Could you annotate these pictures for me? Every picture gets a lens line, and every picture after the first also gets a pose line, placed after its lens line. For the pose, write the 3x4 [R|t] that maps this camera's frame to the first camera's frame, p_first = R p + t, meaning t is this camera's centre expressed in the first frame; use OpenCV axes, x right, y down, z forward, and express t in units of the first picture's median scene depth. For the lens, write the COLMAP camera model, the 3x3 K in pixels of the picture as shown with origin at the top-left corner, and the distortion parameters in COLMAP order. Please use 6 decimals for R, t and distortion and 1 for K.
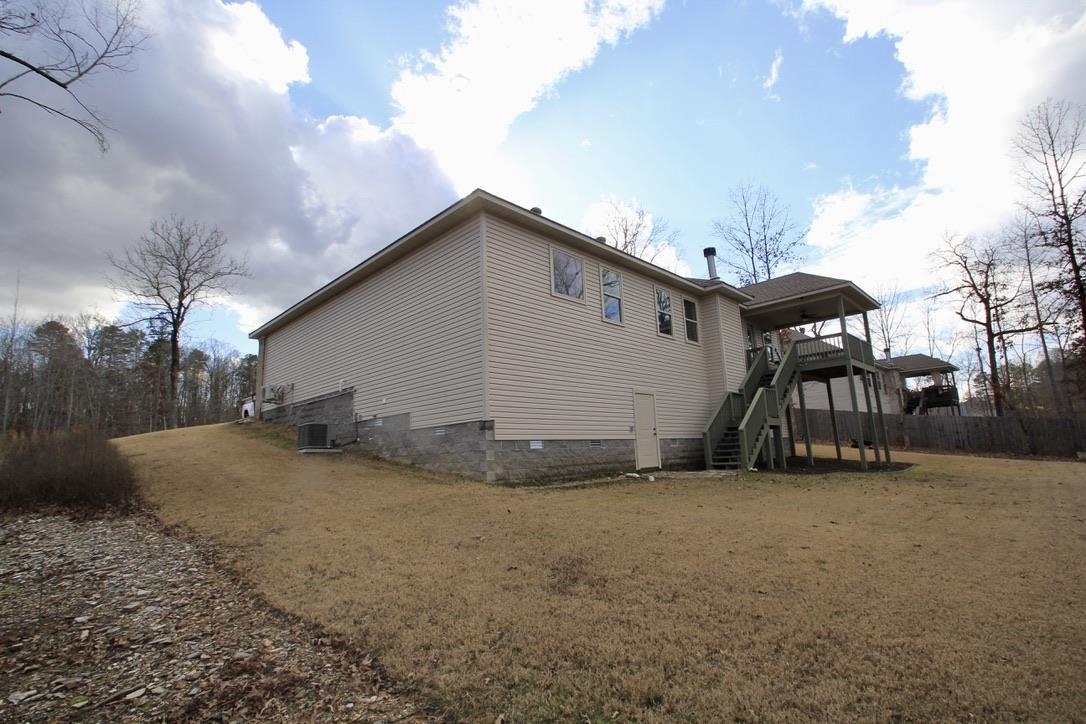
lens RADIAL K [[510.5, 0, 554.4], [0, 510.5, 363.9], [0, 0, 1]] dist [0.005505, -0.013379]
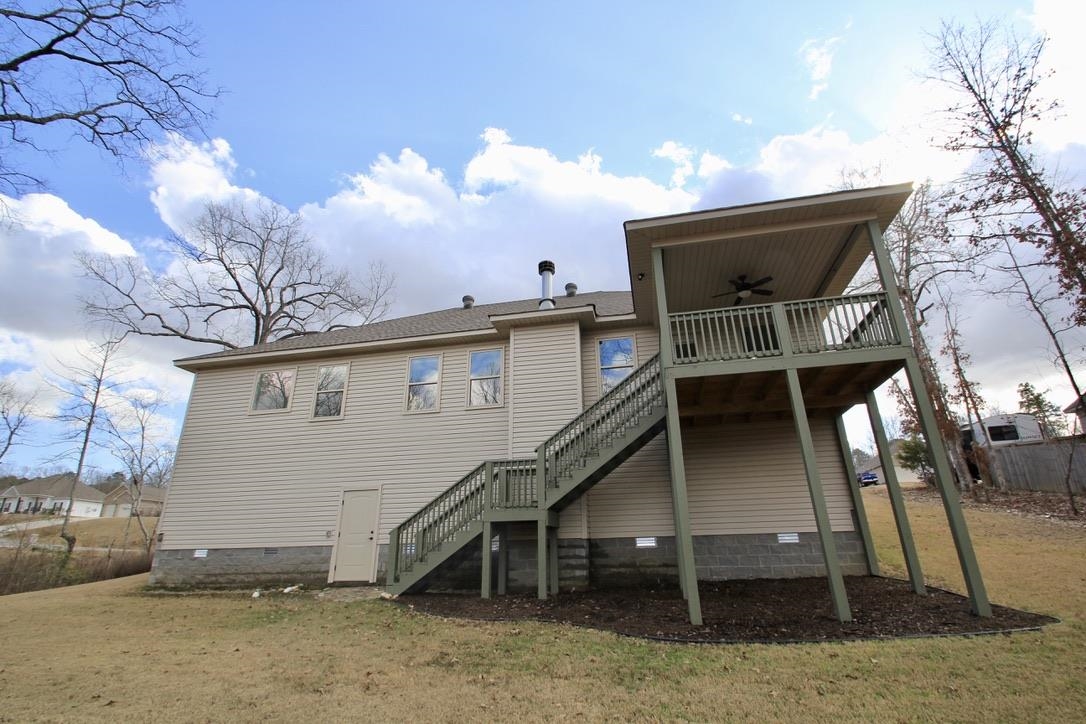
lens RADIAL K [[510.5, 0, 554.4], [0, 510.5, 363.9], [0, 0, 1]] dist [0.005505, -0.013379]
pose [[0.535907, -0.276314, -0.797781, 1.276680], [0.146774, 0.961030, -0.234261, 0.120792], [0.831421, 0.008449, 0.555578, 0.919617]]
